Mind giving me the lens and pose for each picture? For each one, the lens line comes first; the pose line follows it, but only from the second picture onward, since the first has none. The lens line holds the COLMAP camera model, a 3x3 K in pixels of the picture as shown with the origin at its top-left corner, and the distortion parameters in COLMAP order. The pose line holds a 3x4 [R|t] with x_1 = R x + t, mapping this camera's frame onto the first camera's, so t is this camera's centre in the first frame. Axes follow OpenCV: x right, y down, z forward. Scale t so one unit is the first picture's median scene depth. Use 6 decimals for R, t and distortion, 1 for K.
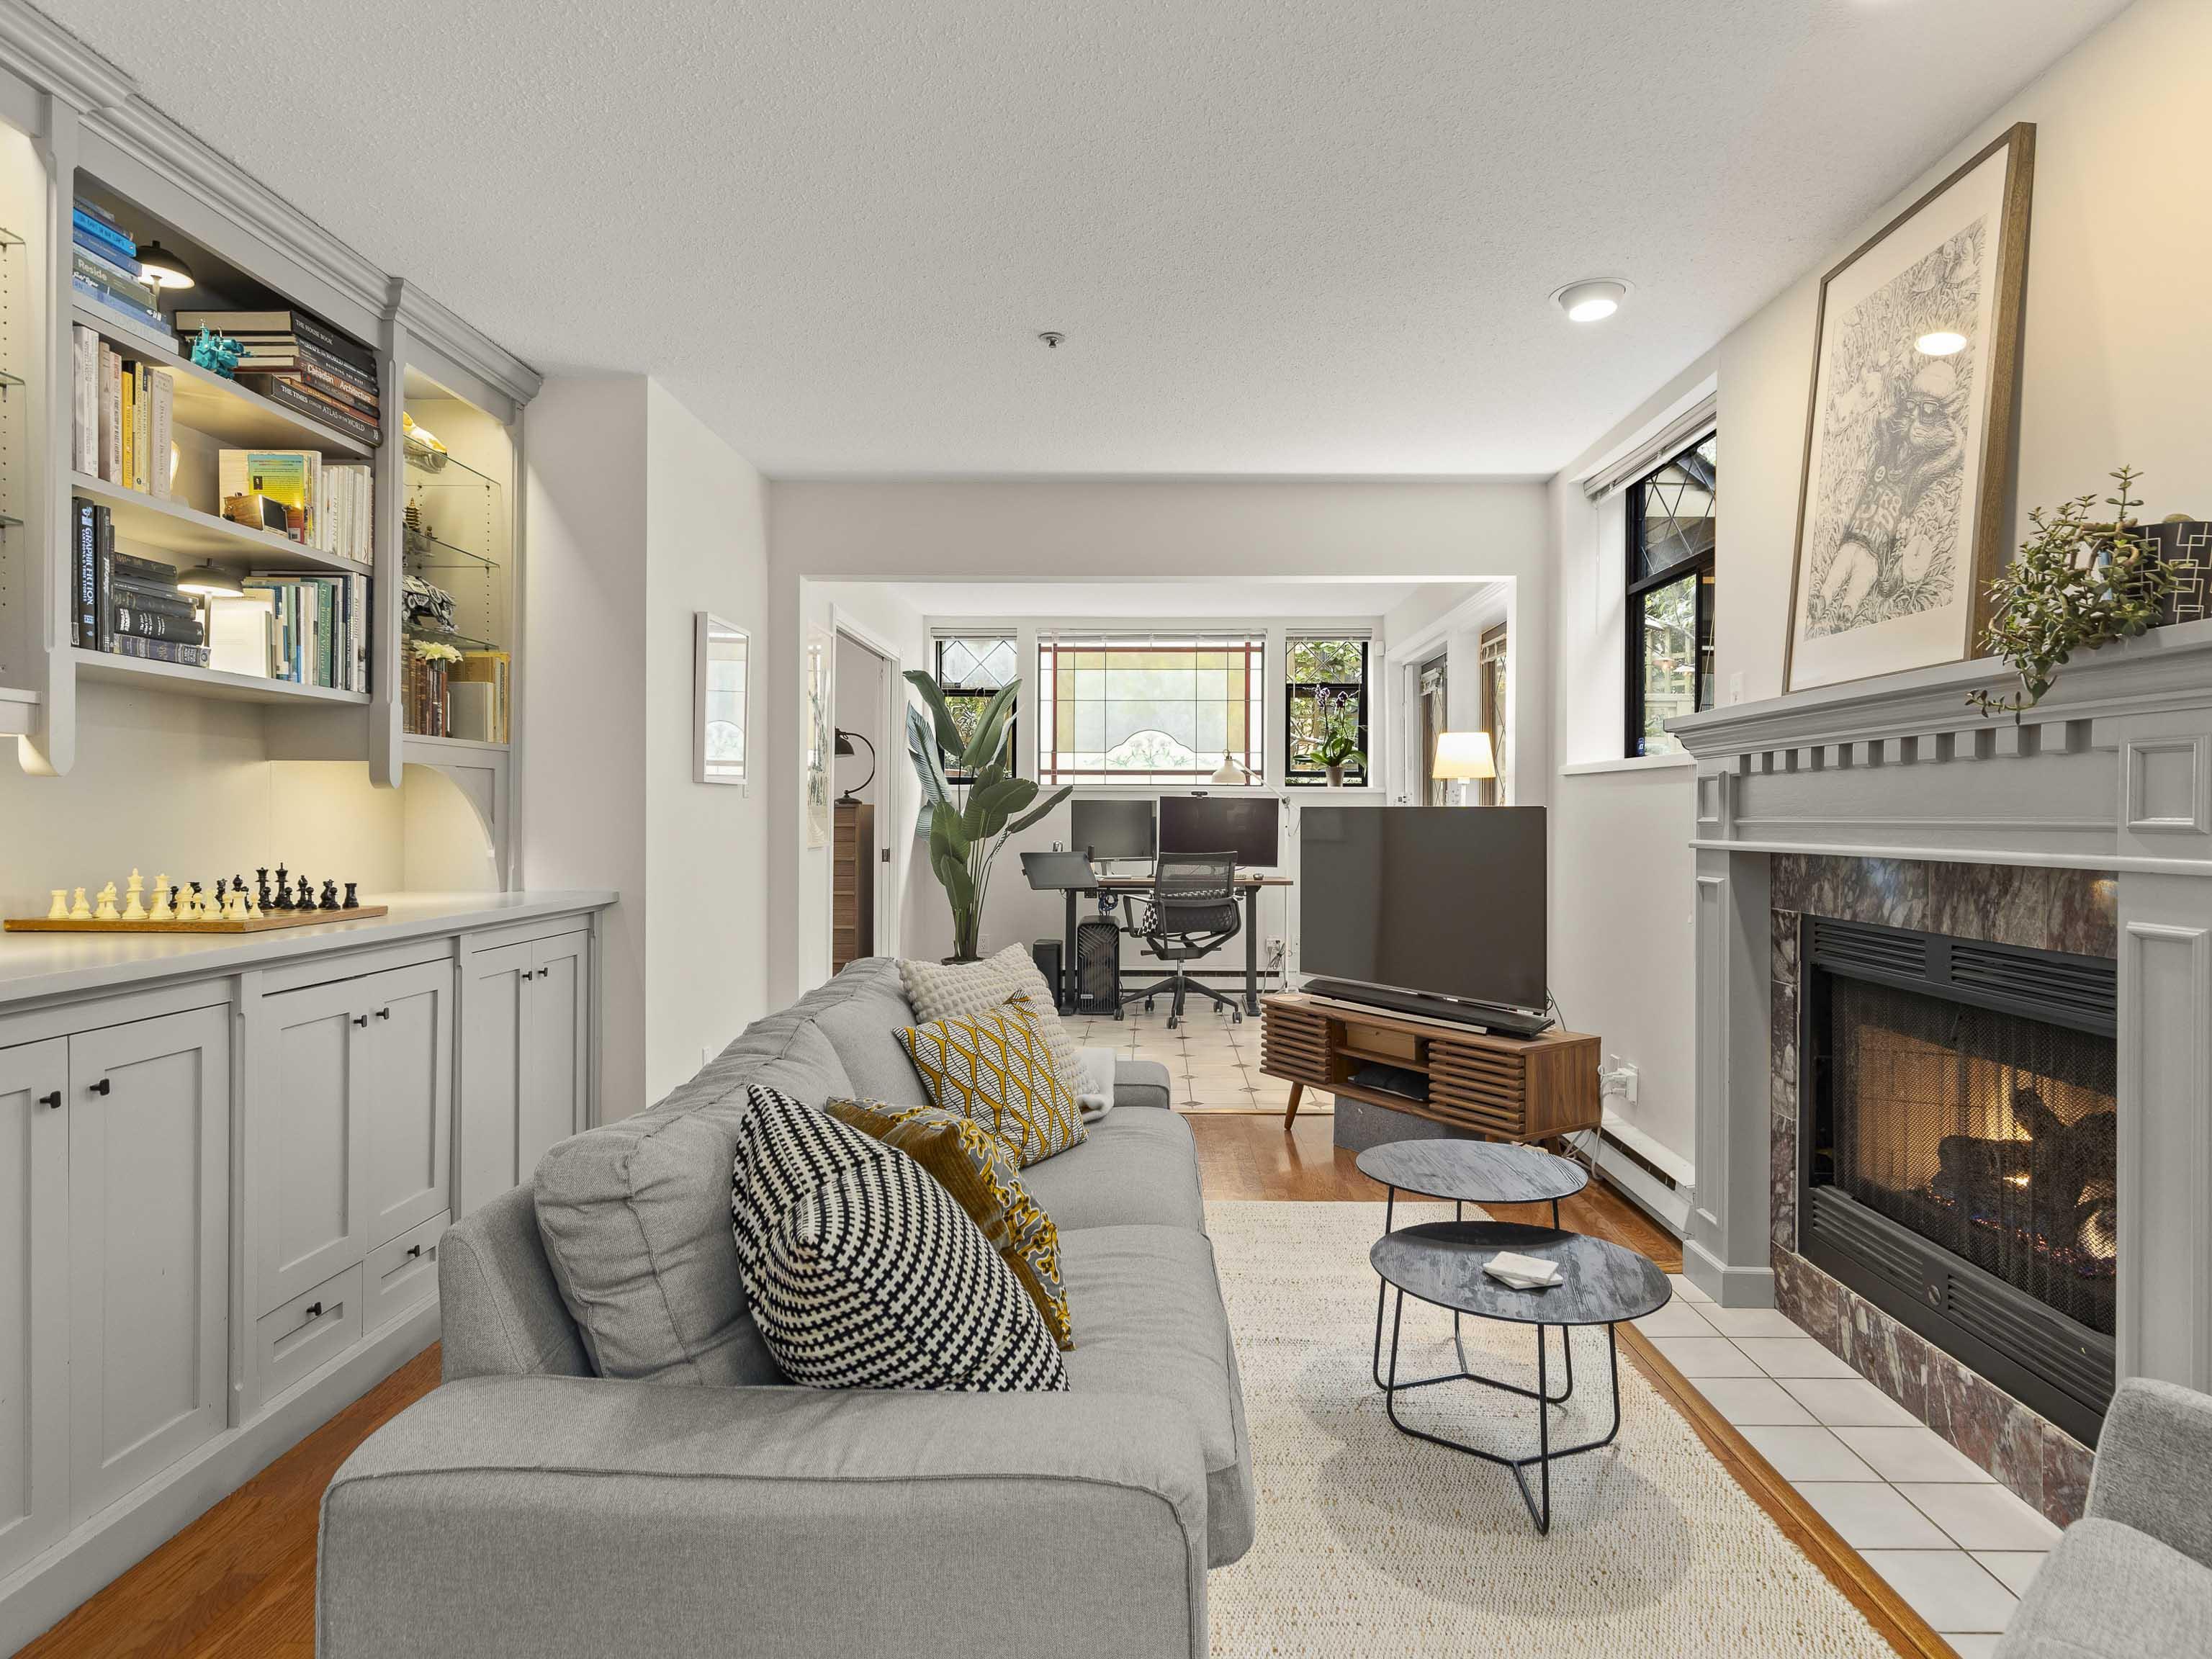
lens RADIAL K [[1274.1, 0, 1116.3], [0, 1274.1, 813.4], [0, 0, 1]] dist [-0.002241, -0.000084]
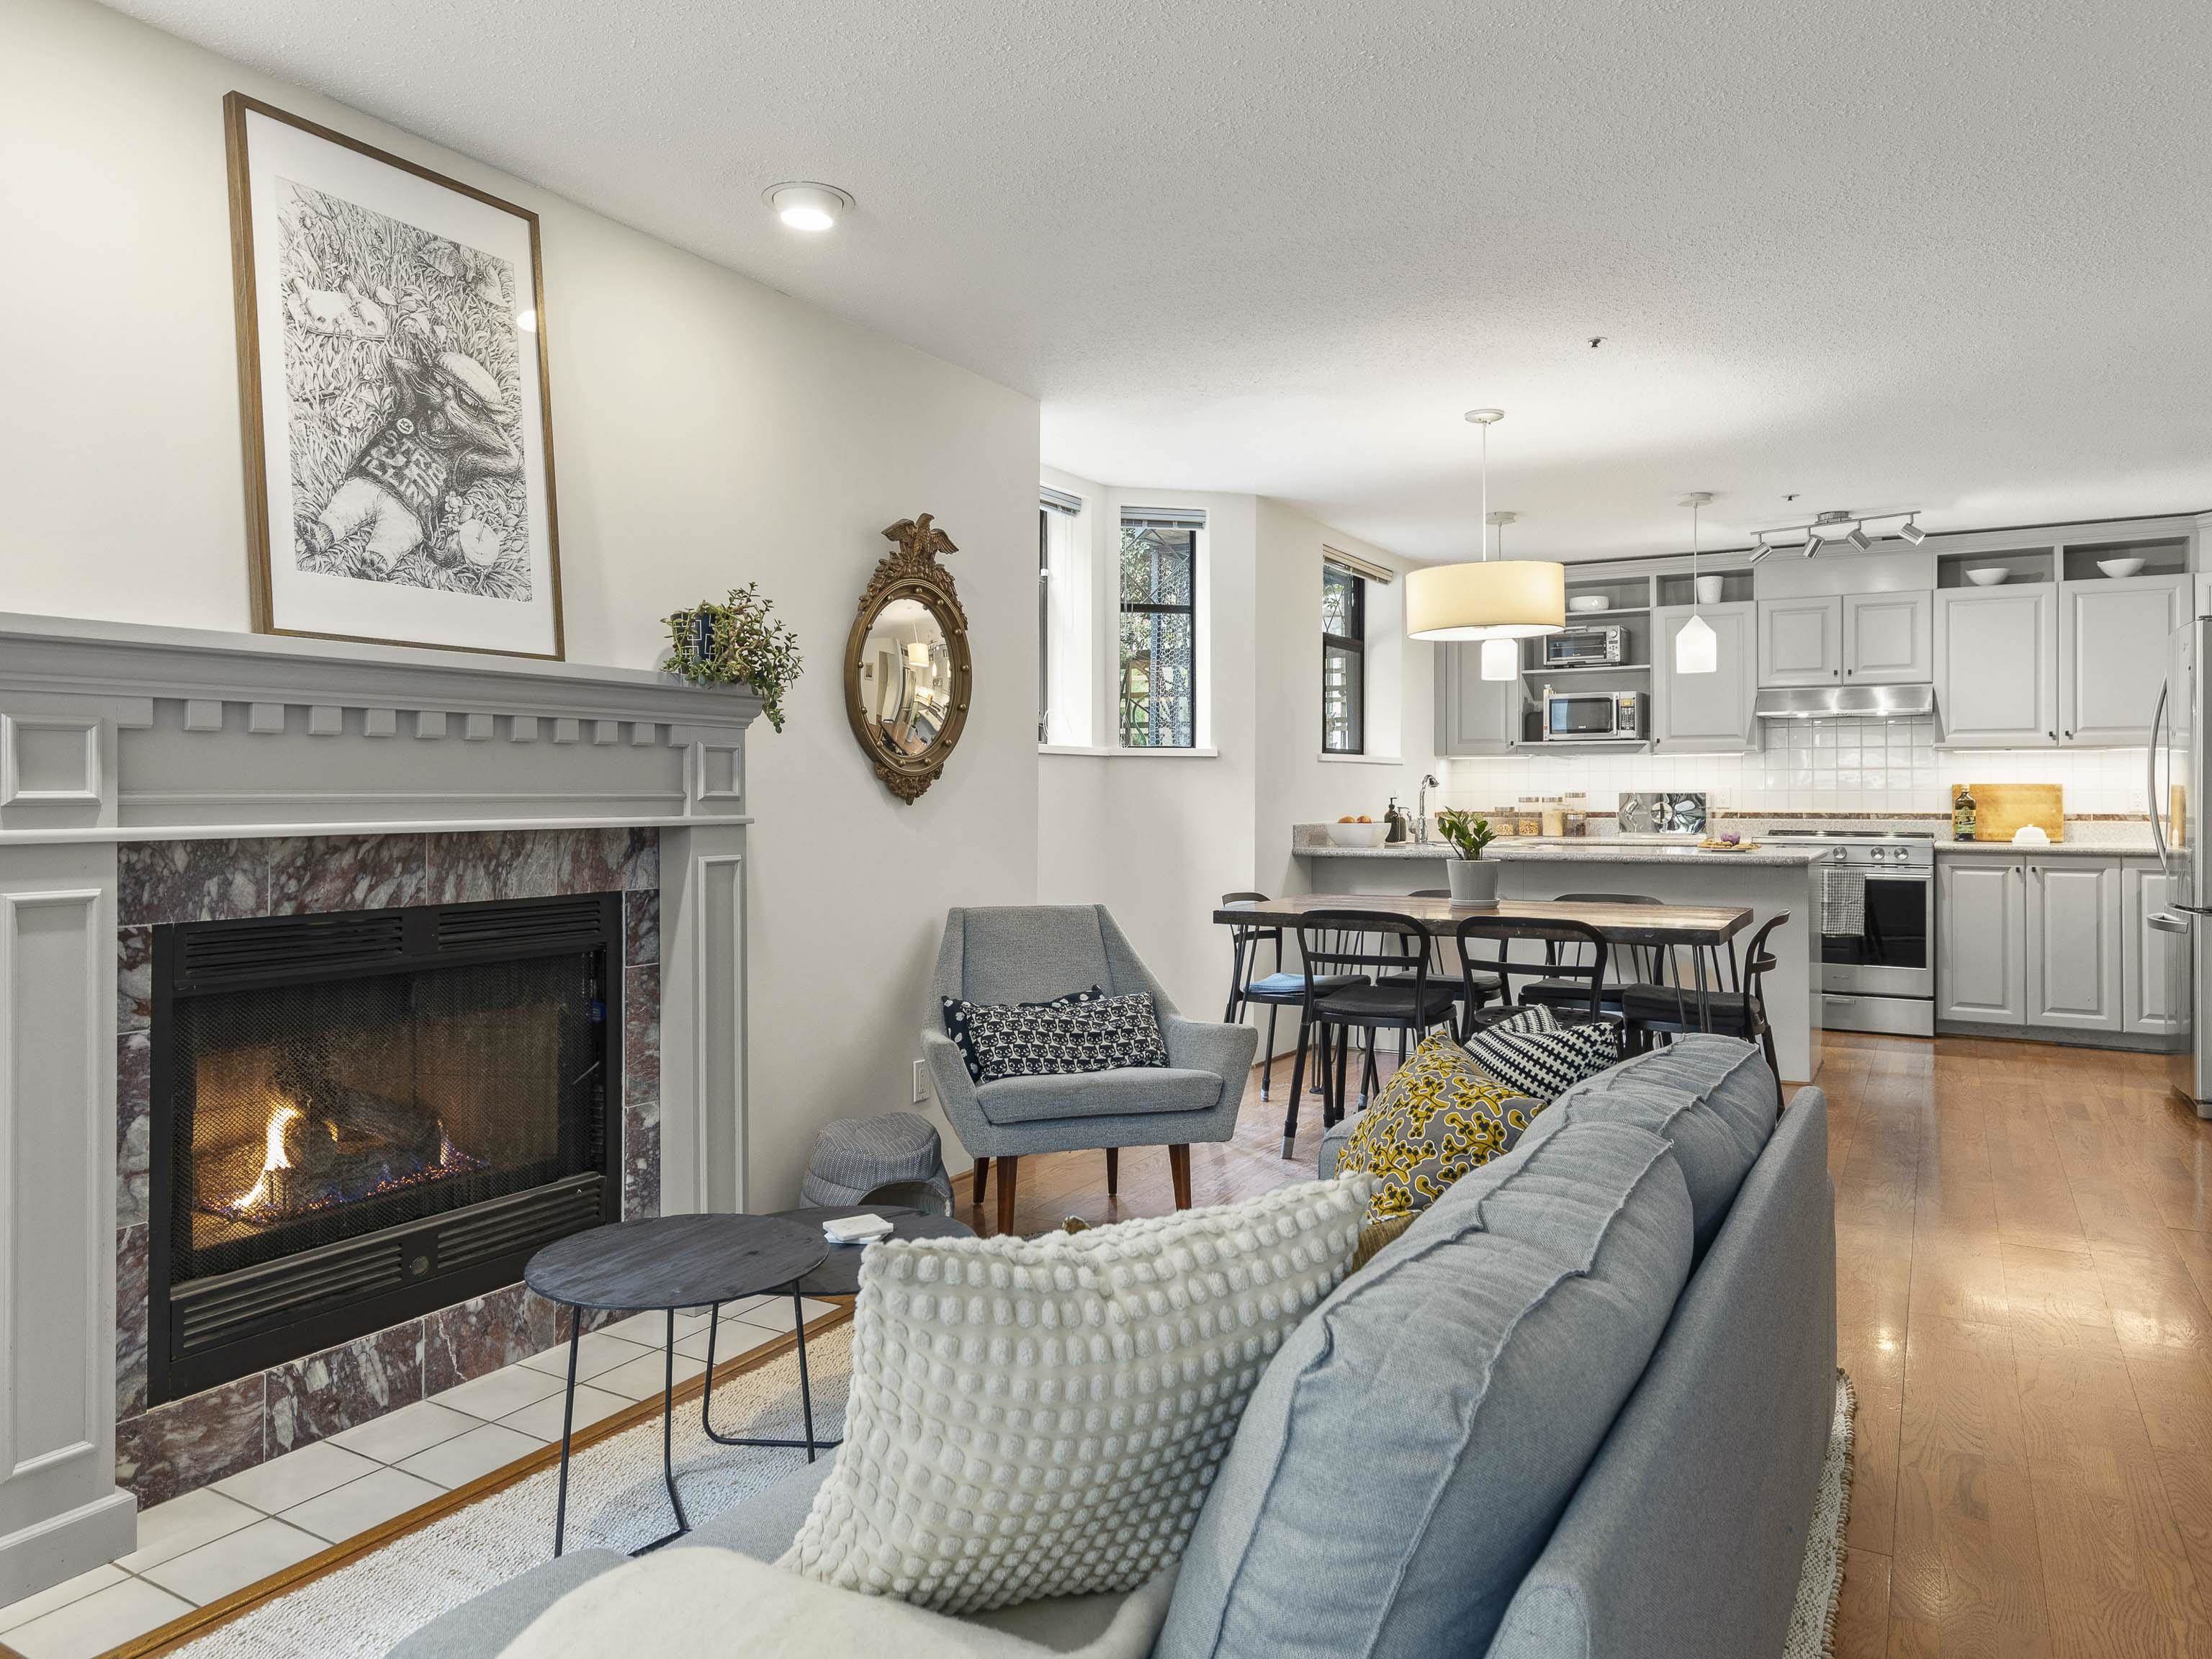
lens RADIAL K [[1476.0, 0, 1074.0], [0, 1476.0, 786.8], [0, 0, 1]] dist [0.004108, 0.001653]
pose [[-0.869398, -0.000913, 0.494111, -0.321901], [-0.003194, 0.999988, -0.003772, 0.002235], [-0.494102, -0.004858, -0.869391, 1.483232]]
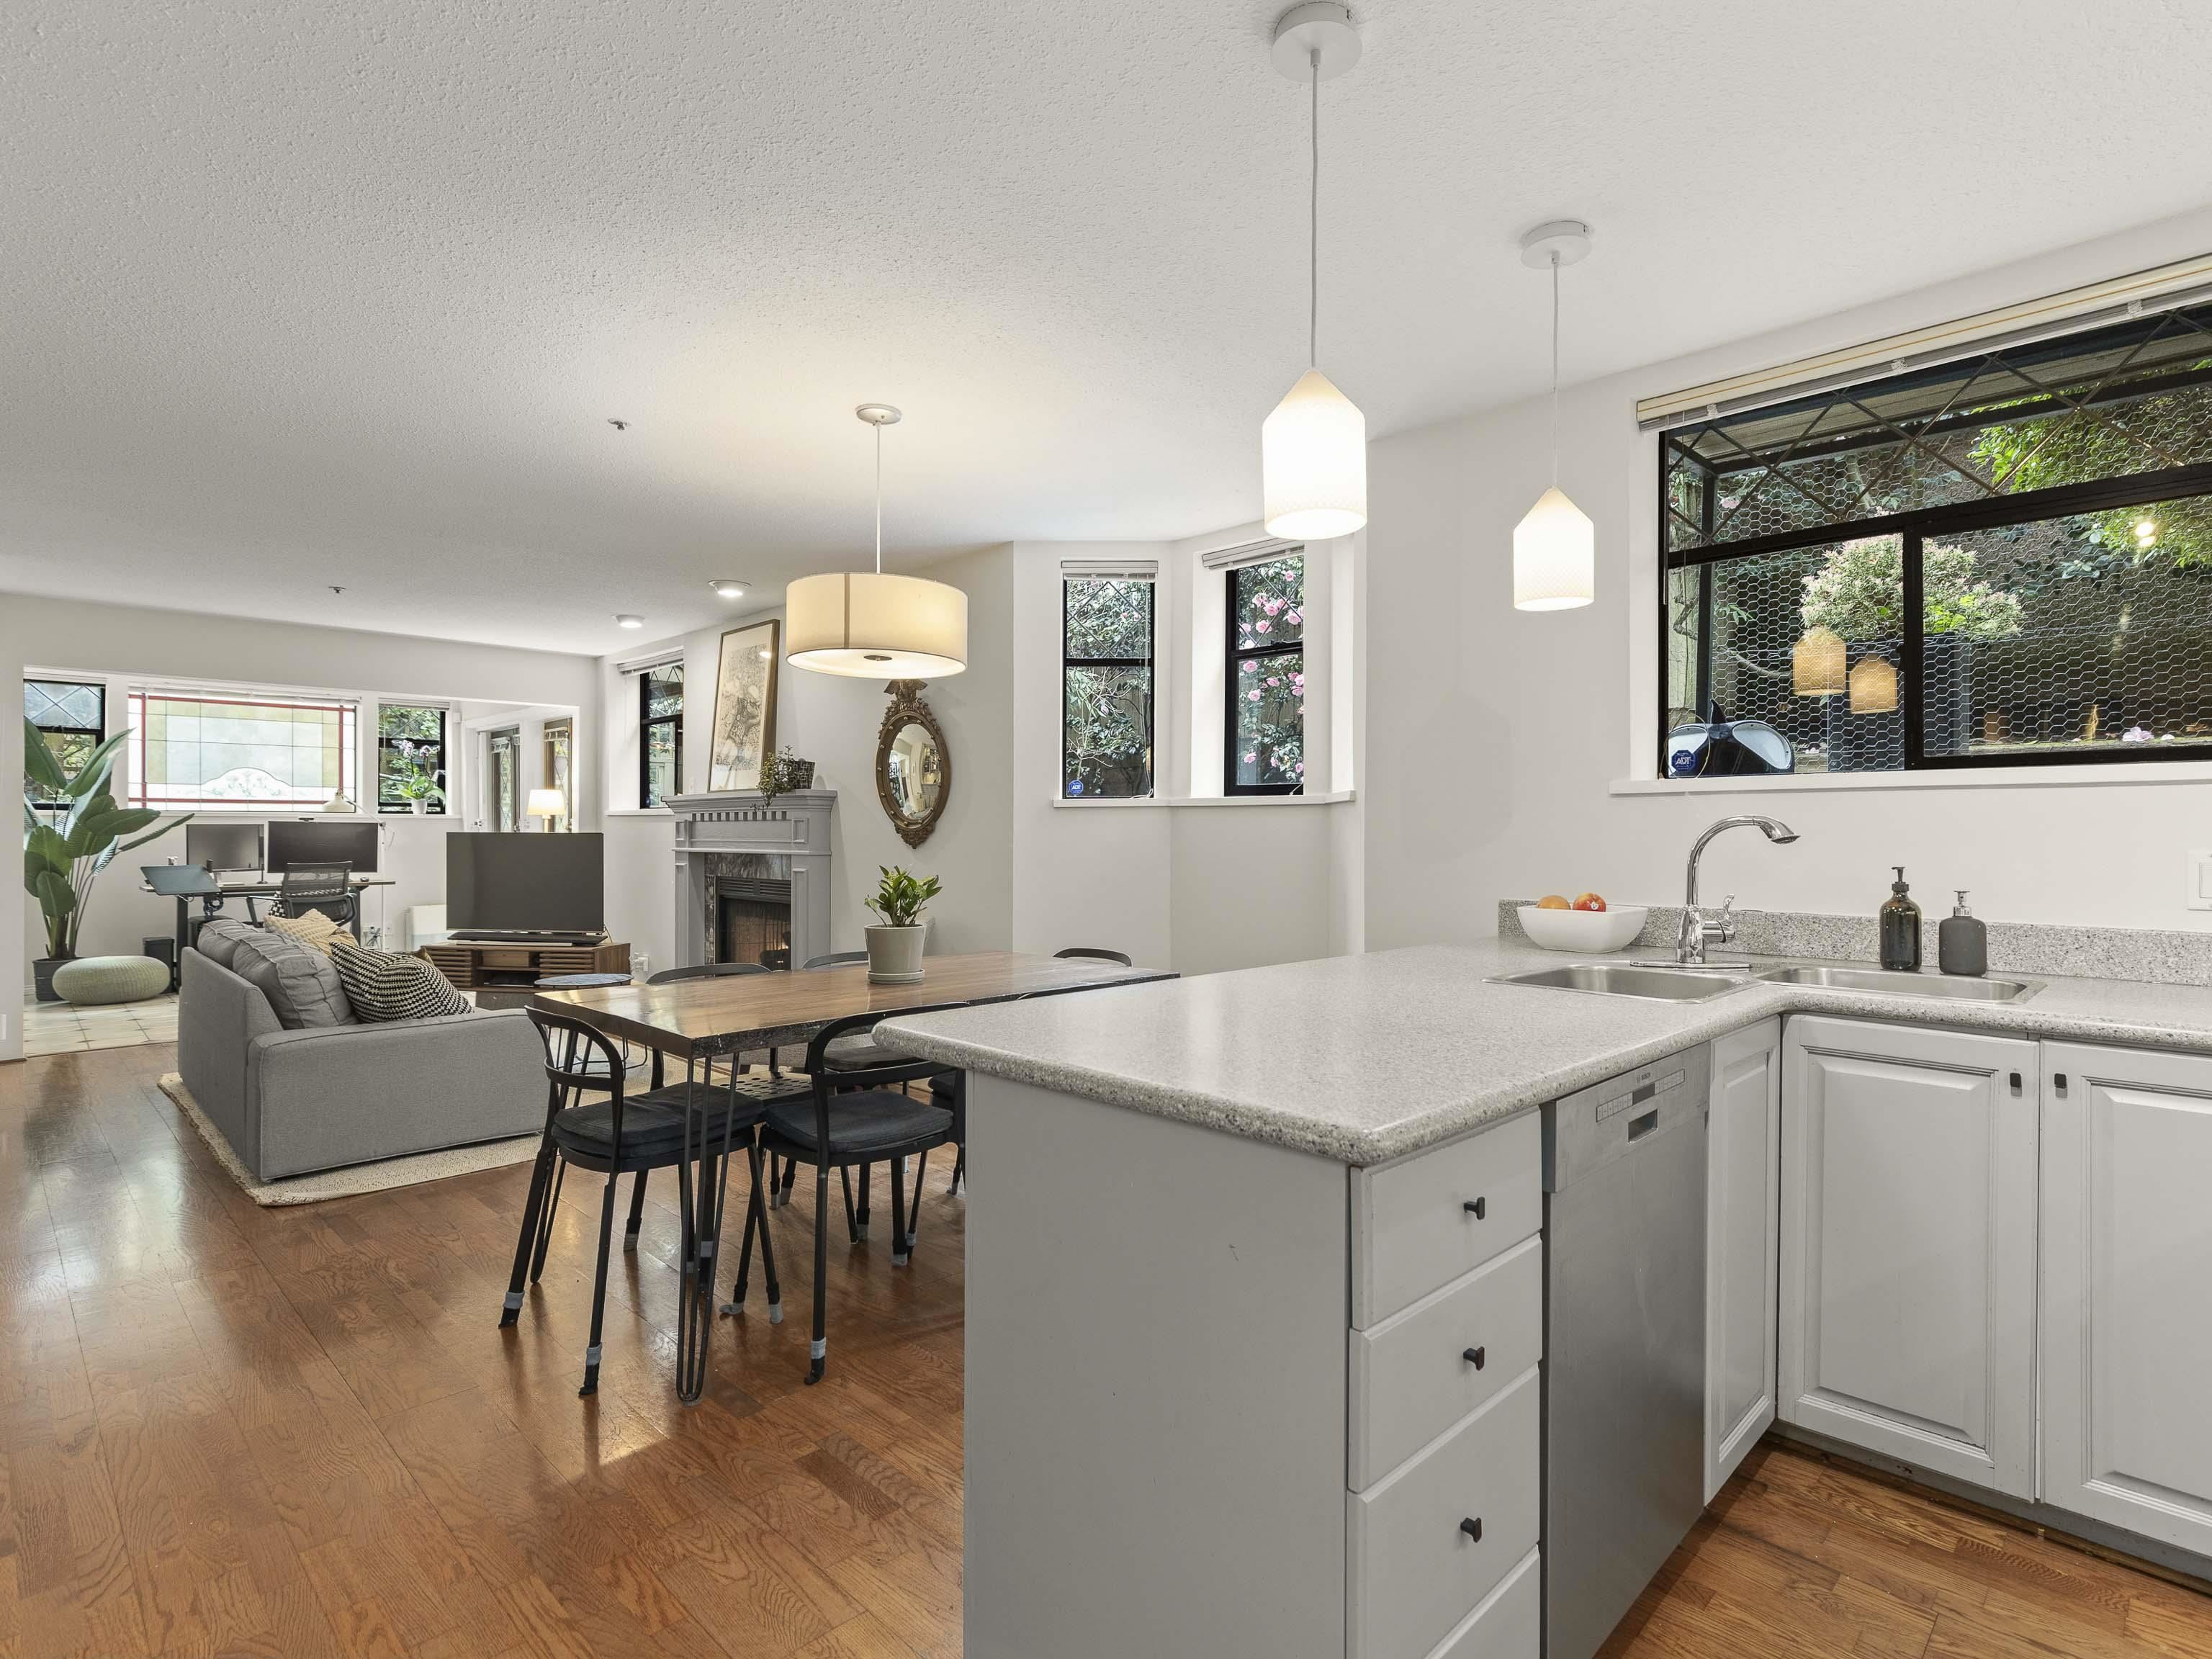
lens RADIAL K [[1121.2, 0, 1149.2], [0, 1121.2, 830.9], [0, 0, 1]] dist [0.005240, 0.000597]
pose [[0.679271, -0.003877, 0.733878, -0.533315], [0.000630, 0.999989, 0.004700, -0.022251], [-0.733887, -0.002730, 0.679266, -1.189880]]
